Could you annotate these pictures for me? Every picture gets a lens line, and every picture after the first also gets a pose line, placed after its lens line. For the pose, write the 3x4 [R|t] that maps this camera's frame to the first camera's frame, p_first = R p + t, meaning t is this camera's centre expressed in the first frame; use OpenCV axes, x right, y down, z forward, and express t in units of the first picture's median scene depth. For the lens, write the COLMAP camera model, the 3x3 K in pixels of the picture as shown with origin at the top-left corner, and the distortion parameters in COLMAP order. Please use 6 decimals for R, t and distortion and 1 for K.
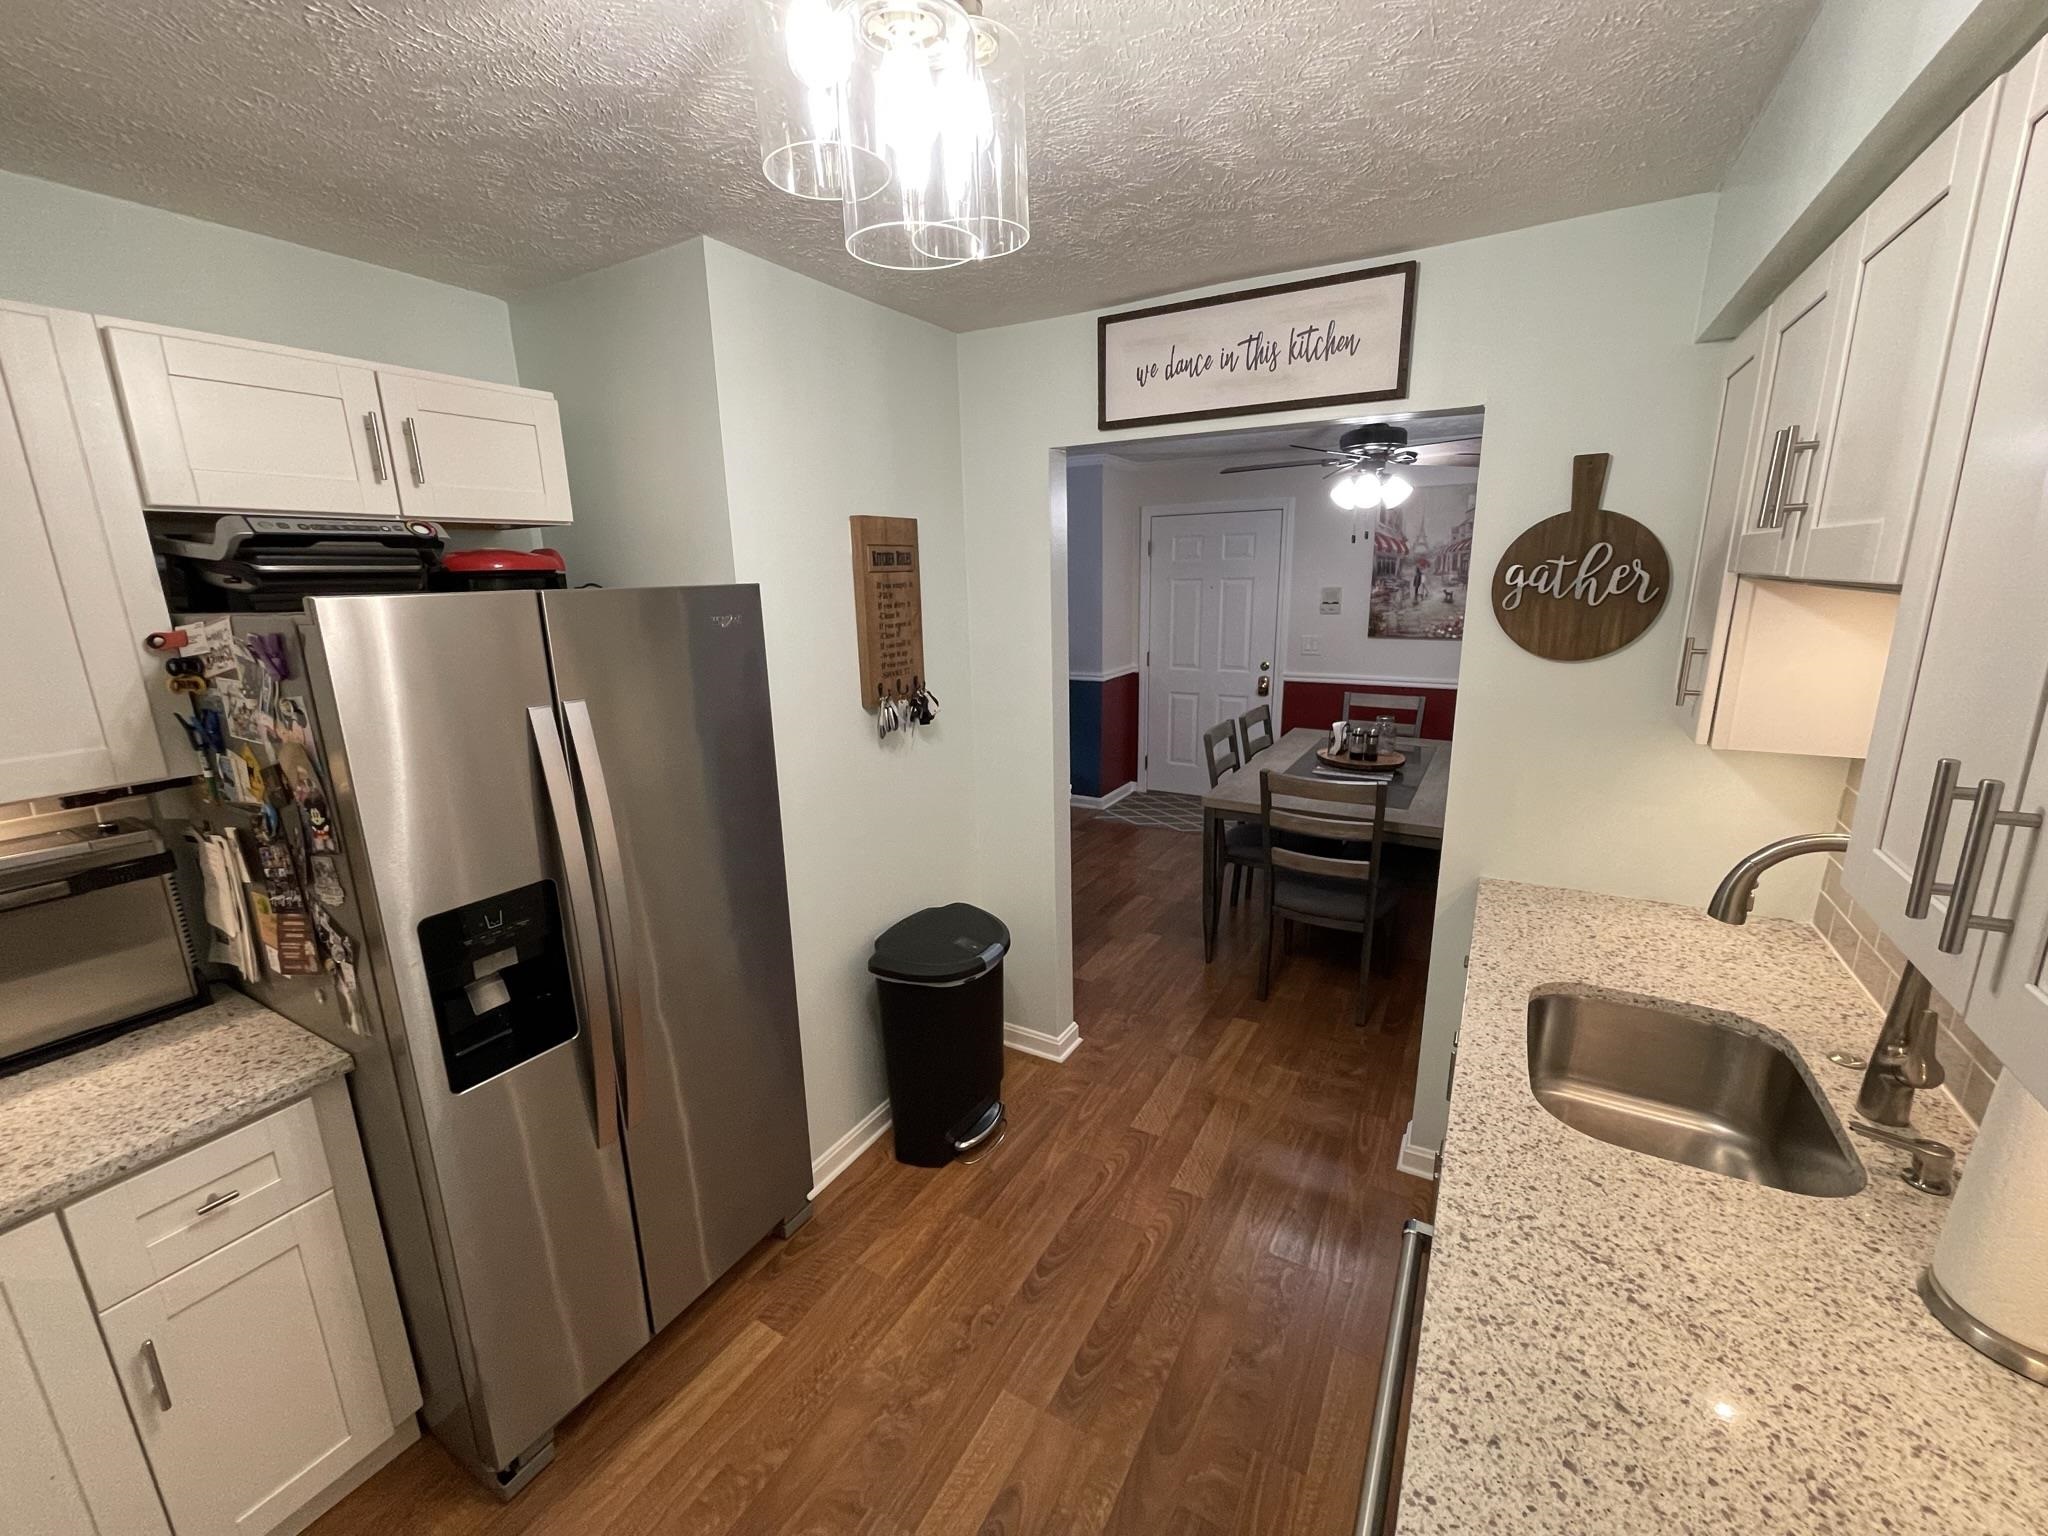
lens RADIAL K [[824.5, 0, 1016.9], [0, 824.5, 765.0], [0, 0, 1]] dist [0.000444, -0.000688]
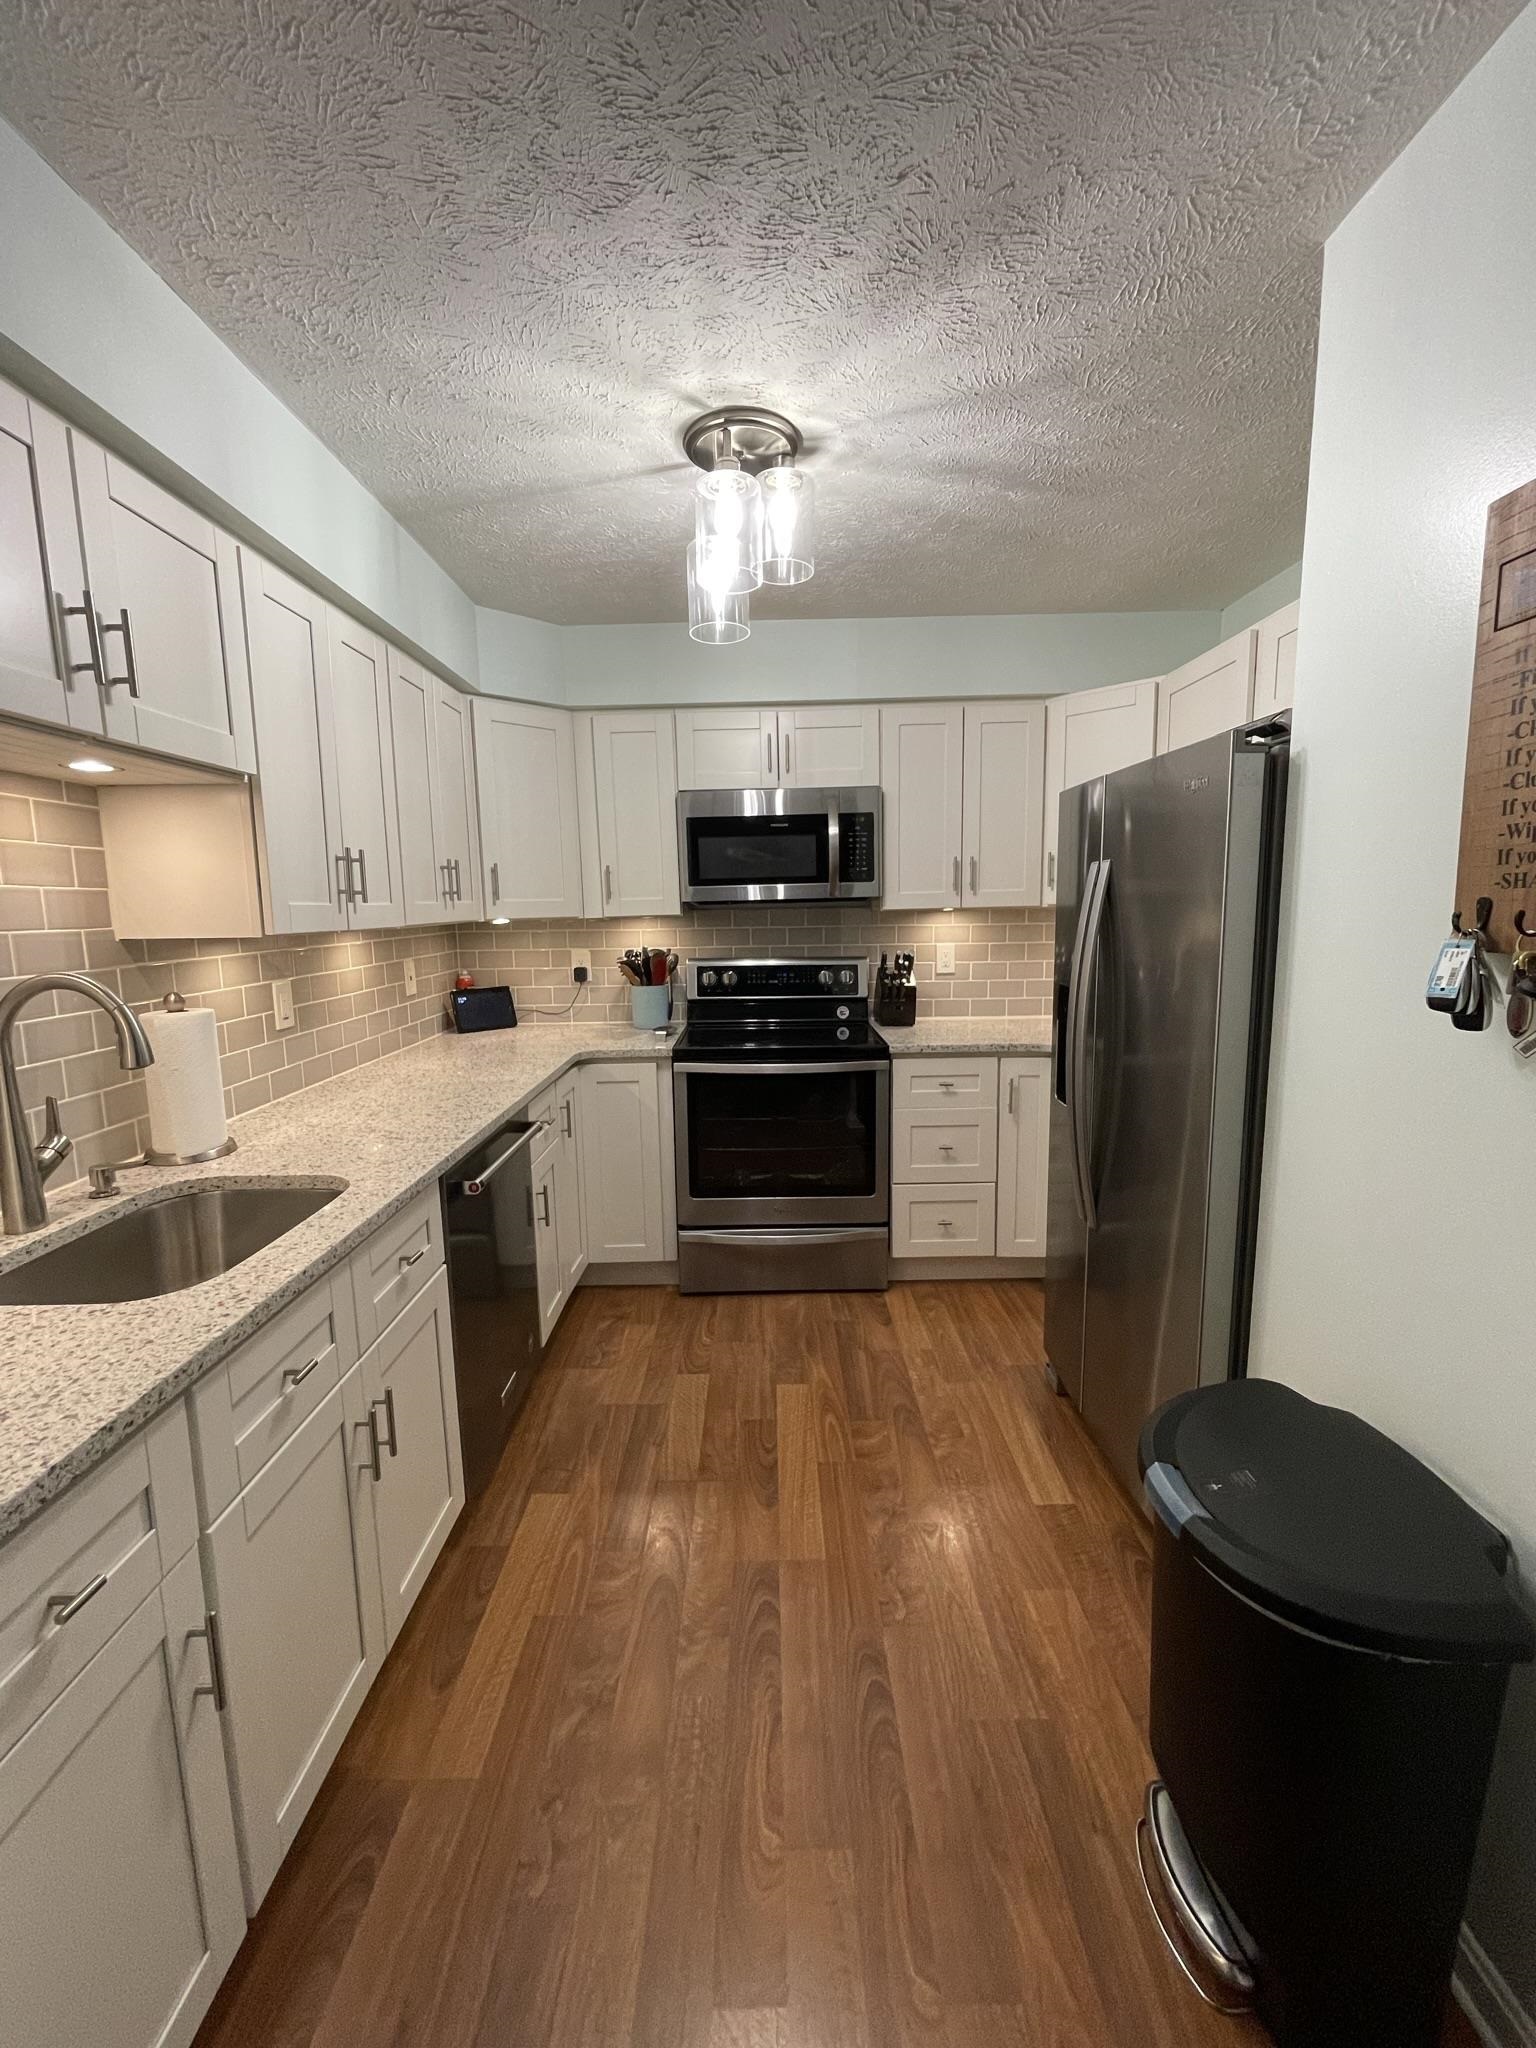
lens RADIAL K [[824.5, 0, 761.6], [0, 824.5, 1015.8], [0, 0, 1]] dist [0.000444, -0.000688]
pose [[-0.865094, 0.104756, -0.490549, 0.457542], [-0.079830, 0.936733, 0.340820, -0.197680], [0.495216, 0.334003, -0.802000, 1.483206]]
